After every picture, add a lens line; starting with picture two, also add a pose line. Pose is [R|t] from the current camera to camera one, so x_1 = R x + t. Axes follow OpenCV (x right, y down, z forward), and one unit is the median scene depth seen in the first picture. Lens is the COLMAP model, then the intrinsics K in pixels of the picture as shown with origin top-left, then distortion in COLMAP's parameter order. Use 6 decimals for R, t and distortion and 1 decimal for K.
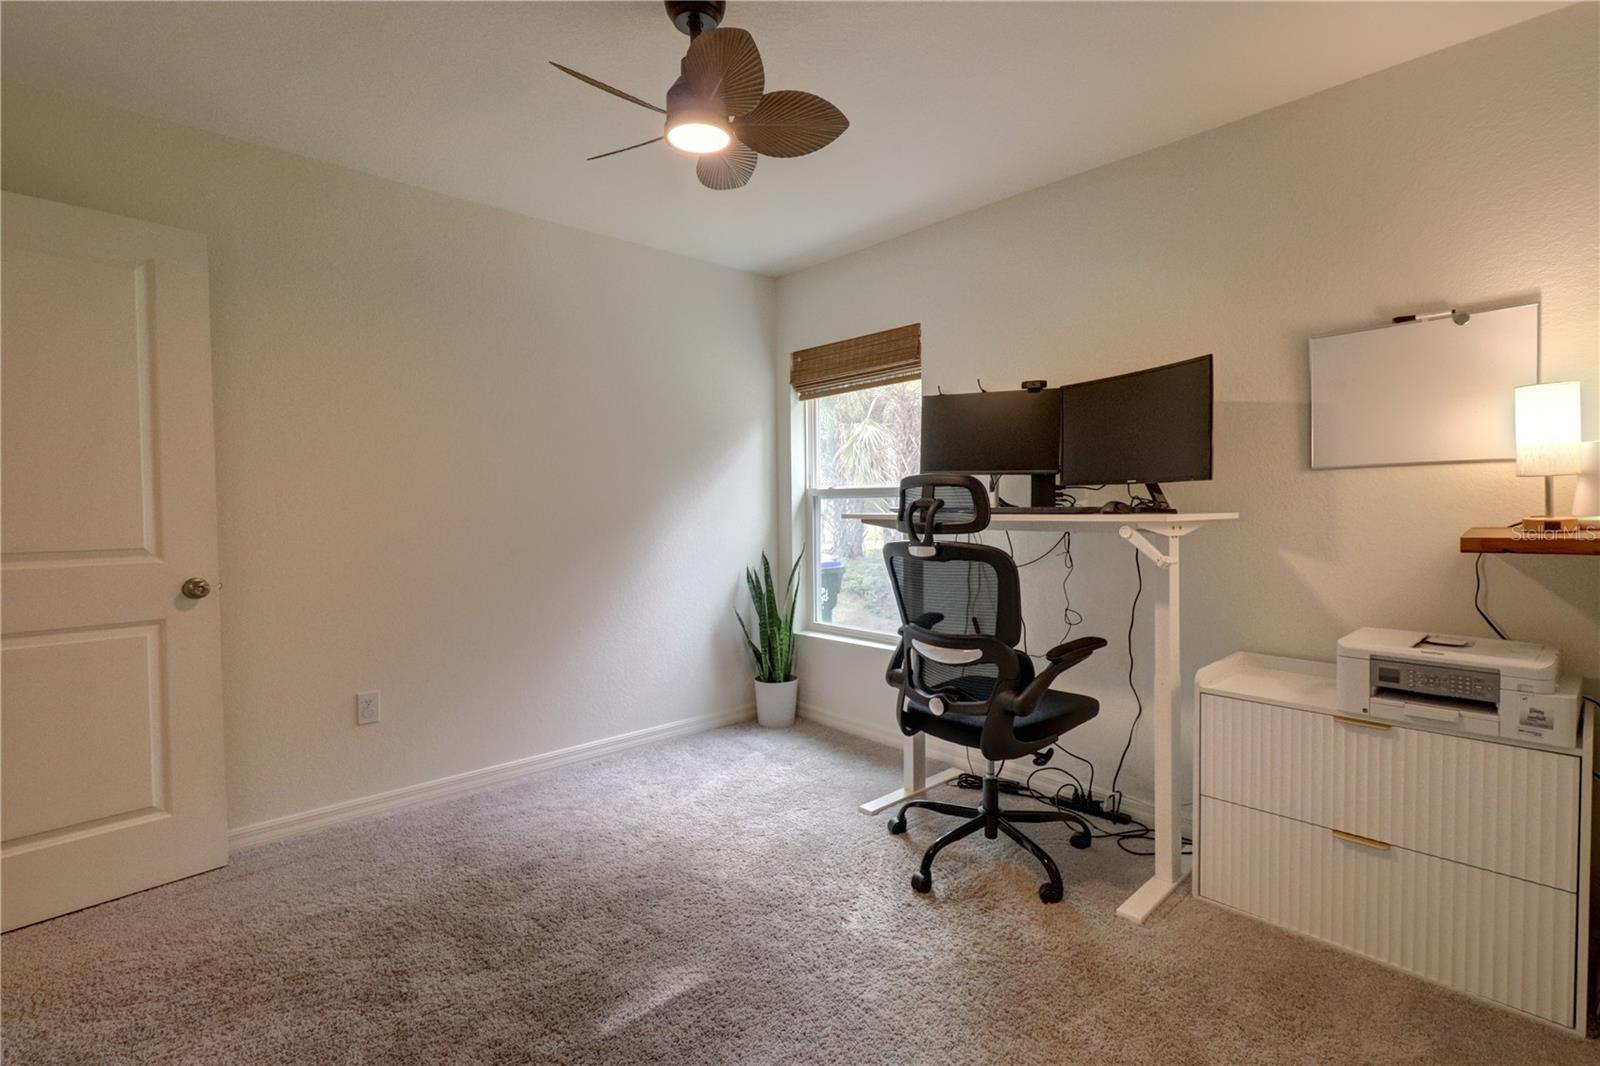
lens RADIAL K [[747.9, 0, 802.1], [0, 747.9, 524.7], [0, 0, 1]] dist [0.001584, 0.000271]
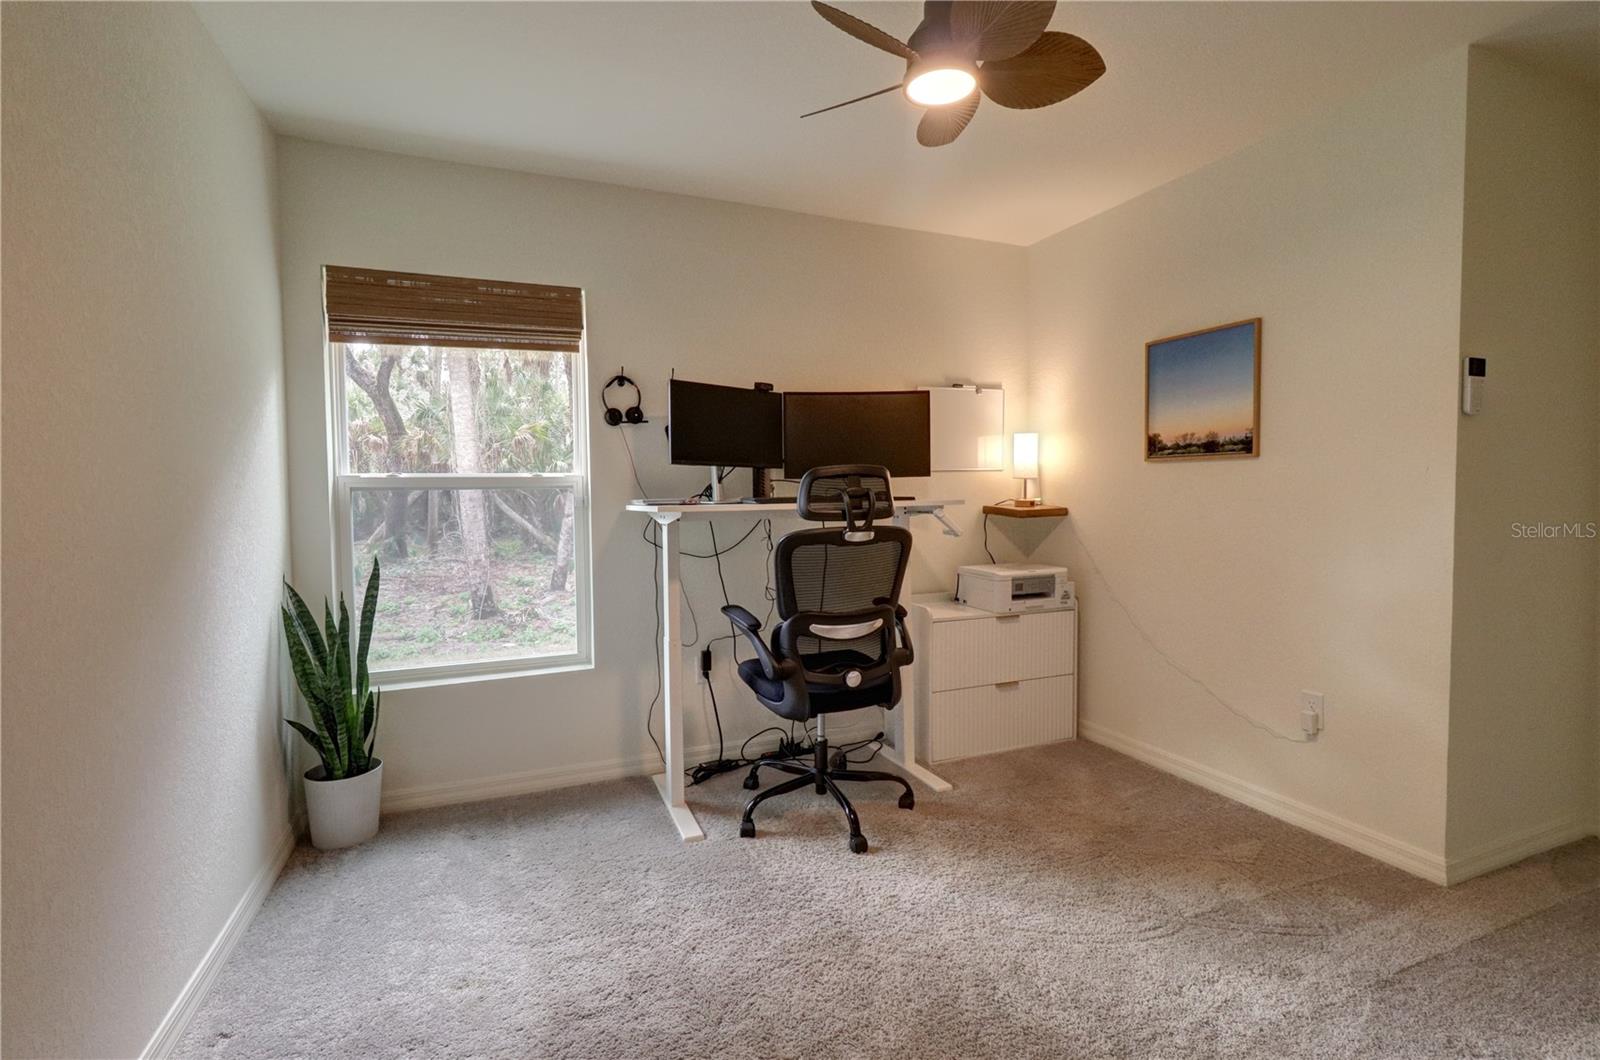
lens RADIAL K [[747.9, 0, 802.1], [0, 747.9, 521.7], [0, 0, 1]] dist [0.001584, 0.000271]
pose [[0.339620, -0.033224, 0.939976, -0.895721], [0.036869, 0.999078, 0.021992, -0.012335], [-0.939840, 0.027187, 0.340532, 0.722735]]
